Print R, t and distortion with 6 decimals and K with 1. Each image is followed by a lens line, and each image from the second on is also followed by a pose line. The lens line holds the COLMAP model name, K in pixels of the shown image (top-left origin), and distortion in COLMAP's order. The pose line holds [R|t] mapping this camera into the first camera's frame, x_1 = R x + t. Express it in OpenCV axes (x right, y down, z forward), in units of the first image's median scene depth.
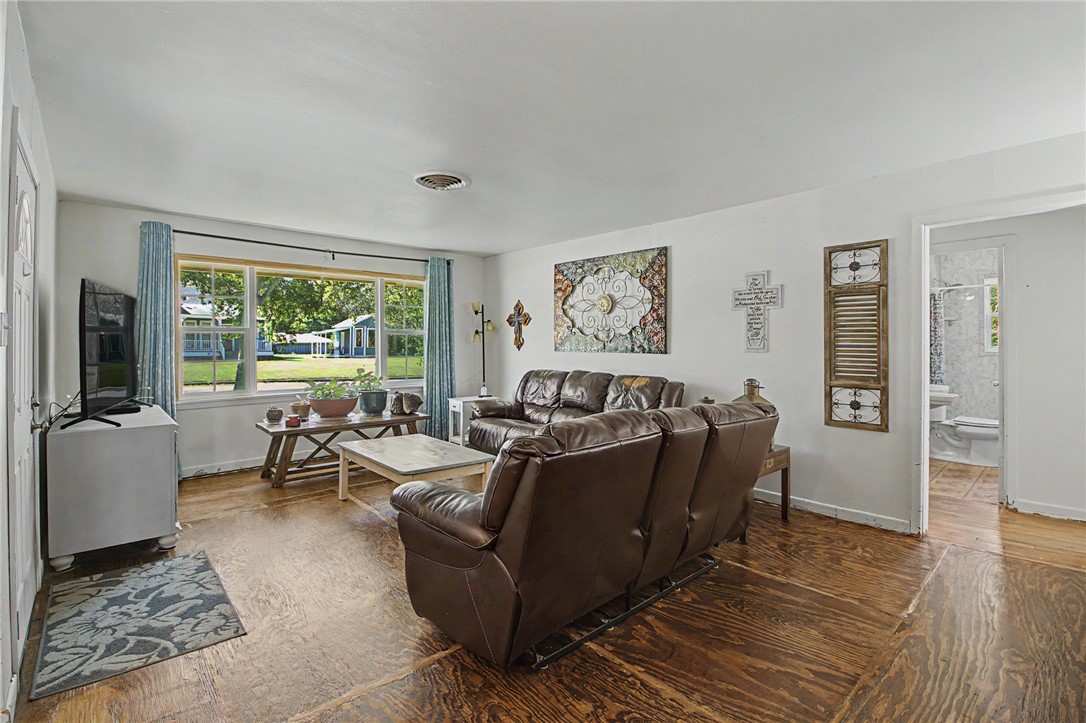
lens RADIAL K [[495.3, 0, 539.8], [0, 495.3, 341.8], [0, 0, 1]] dist [-0.003255, -0.010541]
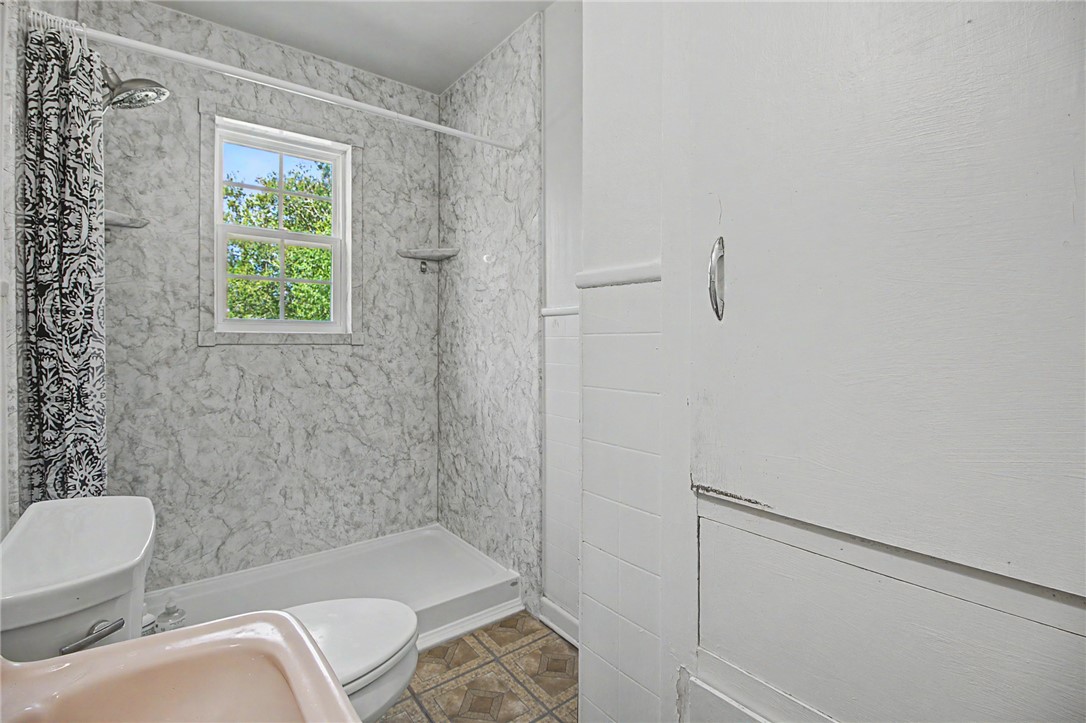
lens RADIAL K [[495.3, 0, 543.0], [0, 495.3, 342.9], [0, 0, 1]] dist [-0.003255, -0.010541]
pose [[0.078265, 0.000279, 0.996933, 0.587077], [-0.003170, 0.999995, -0.000031, 0.026612], [-0.996928, -0.003158, 0.078266, 0.746208]]
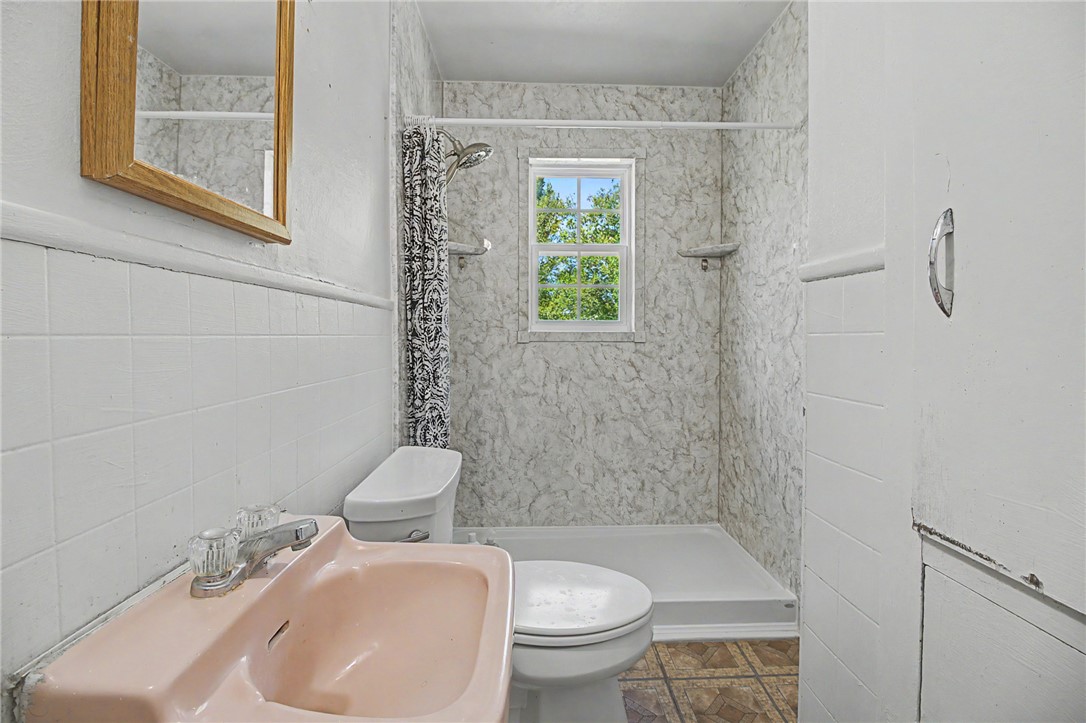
lens RADIAL K [[495.3, 0, 548.3], [0, 495.3, 343.2], [0, 0, 1]] dist [-0.003255, -0.010541]
pose [[0.641043, -0.004136, 0.767494, 0.591107], [-0.005566, 0.999934, 0.010038, 0.025485], [-0.767485, -0.010707, 0.640978, 0.711877]]
